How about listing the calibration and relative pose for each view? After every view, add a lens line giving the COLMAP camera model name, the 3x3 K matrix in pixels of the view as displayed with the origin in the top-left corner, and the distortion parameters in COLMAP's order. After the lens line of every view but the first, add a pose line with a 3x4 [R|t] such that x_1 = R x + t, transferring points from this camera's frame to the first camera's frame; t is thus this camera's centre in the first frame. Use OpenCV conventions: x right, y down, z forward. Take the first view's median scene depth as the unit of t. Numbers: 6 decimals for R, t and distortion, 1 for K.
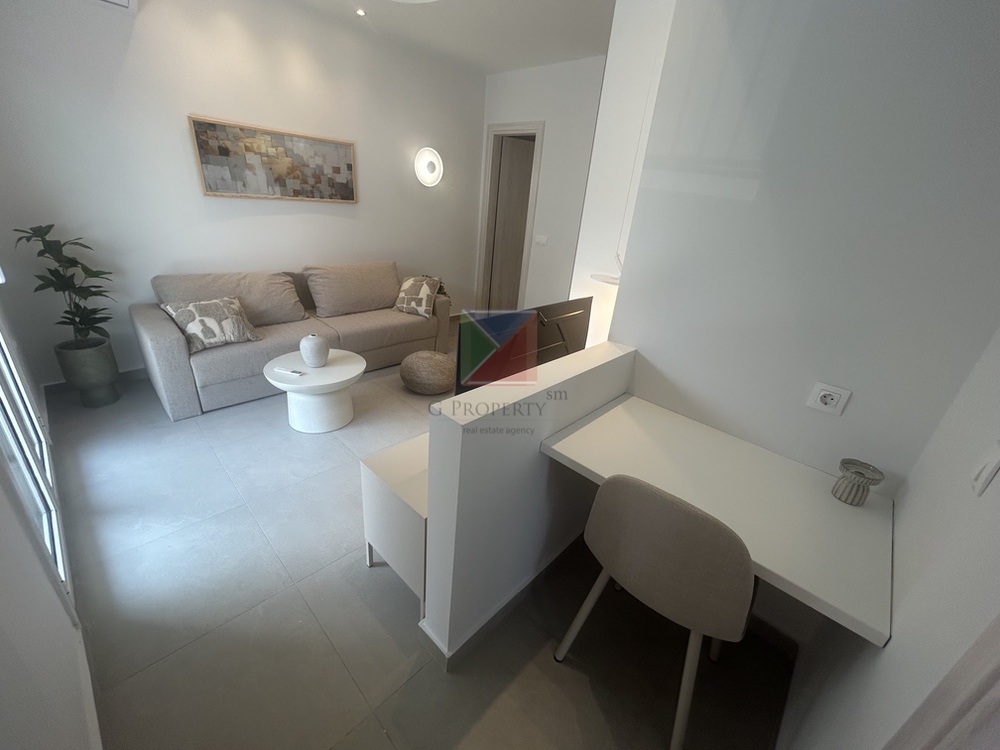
lens RADIAL K [[401.4, 0, 500.9], [0, 401.4, 371.4], [0, 0, 1]] dist [0.000028, -0.000066]
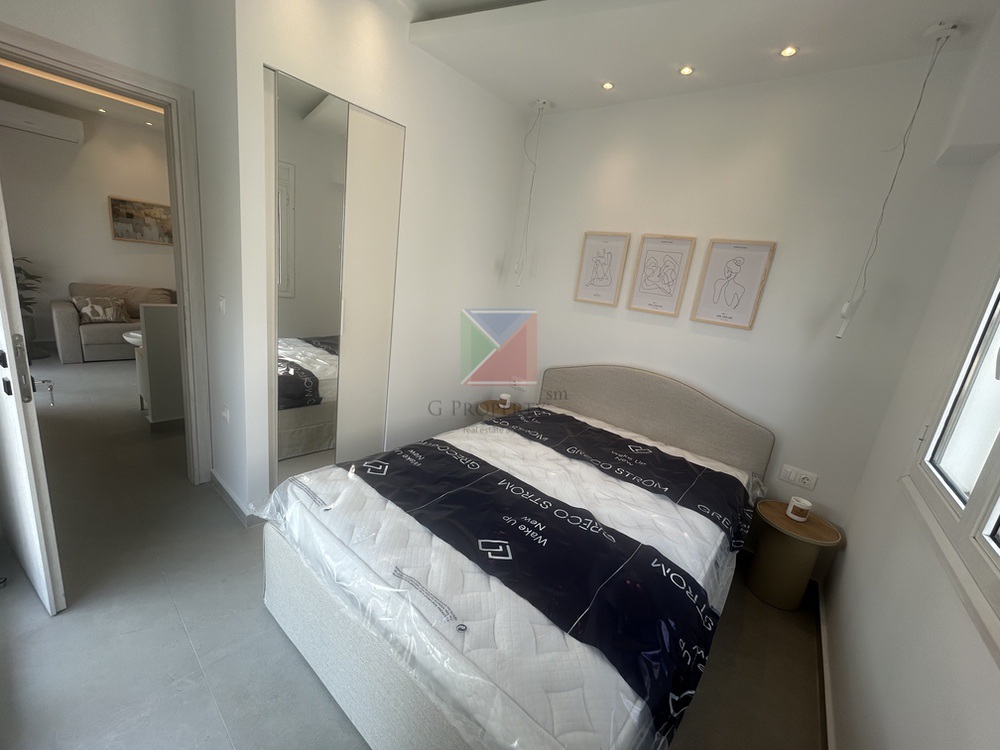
lens RADIAL K [[401.4, 0, 494.6], [0, 401.4, 370.3], [0, 0, 1]] dist [0.000028, -0.000066]
pose [[0.998548, 0.023041, 0.048689, 0.775311], [-0.014552, 0.985679, -0.168006, 0.353393], [-0.051863, 0.167054, 0.984583, -0.631462]]
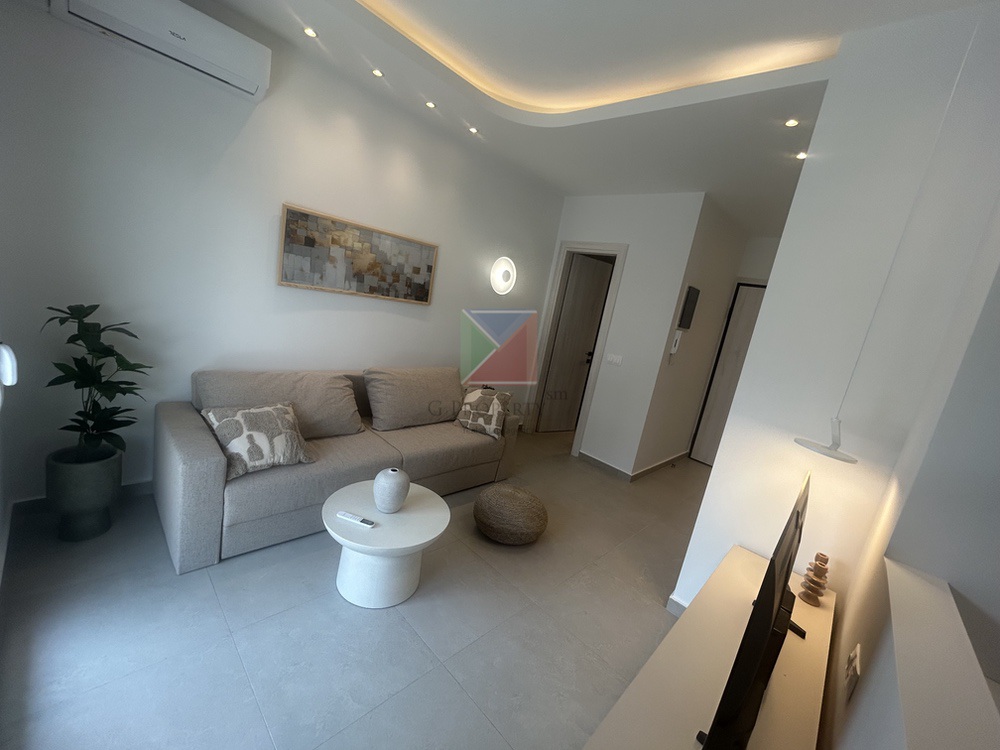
lens RADIAL K [[401.4, 0, 501.7], [0, 401.4, 373.1], [0, 0, 1]] dist [0.000028, -0.000066]
pose [[0.995389, 0.094610, 0.015813, -0.251326], [-0.088758, 0.970957, -0.222181, -0.102183], [-0.036374, 0.219753, 0.974877, 0.174645]]
